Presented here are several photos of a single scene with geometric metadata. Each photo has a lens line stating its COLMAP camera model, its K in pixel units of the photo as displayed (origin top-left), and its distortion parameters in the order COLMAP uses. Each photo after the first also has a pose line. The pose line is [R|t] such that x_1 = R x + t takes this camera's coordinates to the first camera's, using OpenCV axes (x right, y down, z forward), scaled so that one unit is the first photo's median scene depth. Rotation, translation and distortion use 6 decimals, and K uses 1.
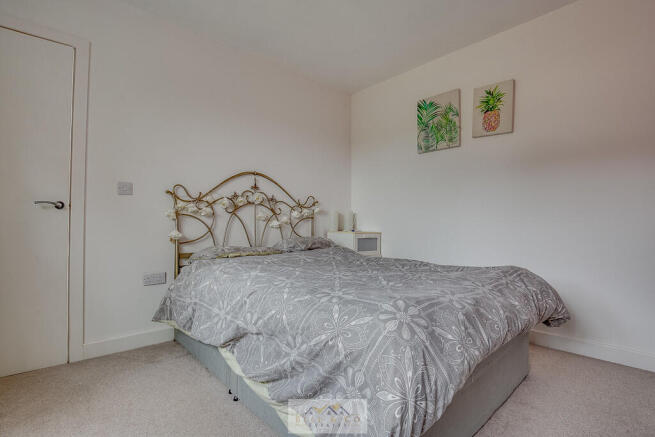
lens RADIAL K [[306.2, 0, 328.1], [0, 306.2, 227.4], [0, 0, 1]] dist [-0.040681, -0.000153]
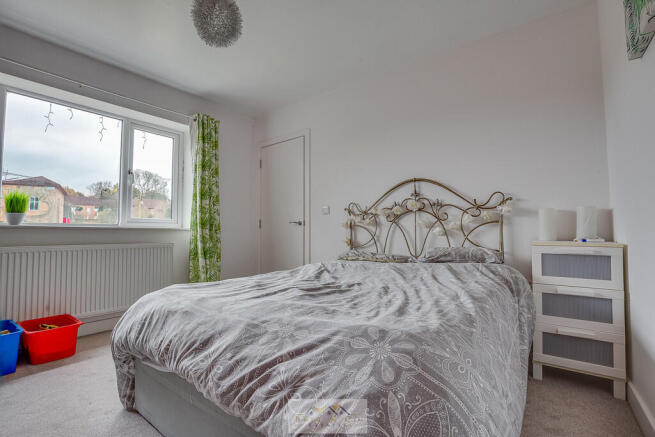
lens RADIAL K [[306.2, 0, 328.1], [0, 306.2, 227.4], [0, 0, 1]] dist [-0.040681, -0.000153]
pose [[0.181373, -0.019111, -0.983229, 0.675568], [0.009297, 0.999800, -0.017718, -0.008804], [0.983370, -0.005928, 0.181514, 0.540956]]
